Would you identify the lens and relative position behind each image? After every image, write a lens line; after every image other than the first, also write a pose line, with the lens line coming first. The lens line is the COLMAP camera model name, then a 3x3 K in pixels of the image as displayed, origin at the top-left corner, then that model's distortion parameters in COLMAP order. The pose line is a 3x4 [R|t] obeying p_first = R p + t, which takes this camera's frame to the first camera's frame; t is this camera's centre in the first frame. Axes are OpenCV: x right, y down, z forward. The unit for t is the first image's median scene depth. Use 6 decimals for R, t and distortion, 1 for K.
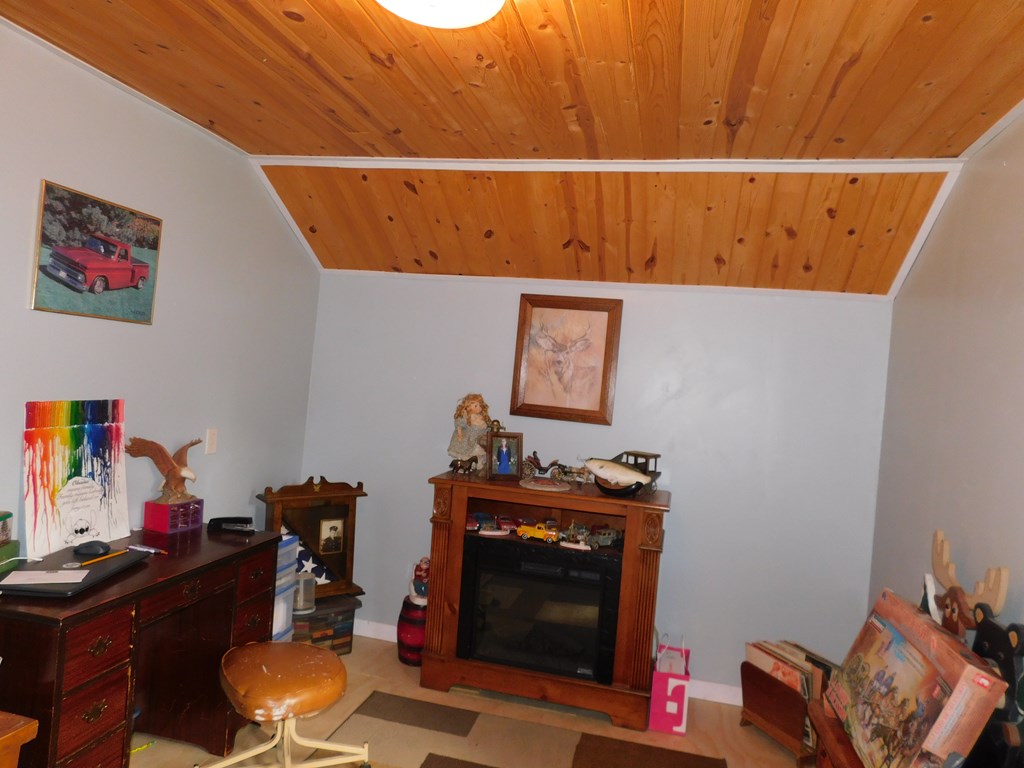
lens RADIAL K [[685.3, 0, 509.3], [0, 685.3, 389.5], [0, 0, 1]] dist [-0.061570, 0.056142]
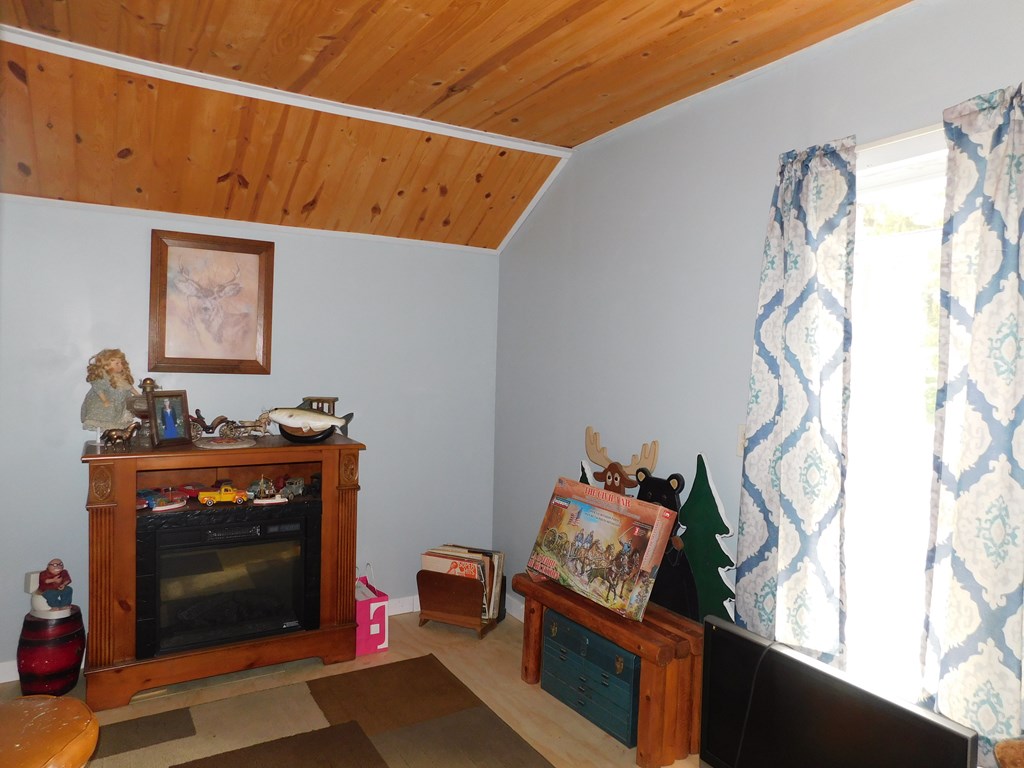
lens RADIAL K [[685.3, 0, 510.6], [0, 685.3, 390.7], [0, 0, 1]] dist [-0.061570, 0.056142]
pose [[0.707645, -0.096157, 0.699995, -0.321807], [0.039841, 0.994550, 0.096343, -0.003316], [-0.705444, -0.040288, 0.707620, 0.094566]]
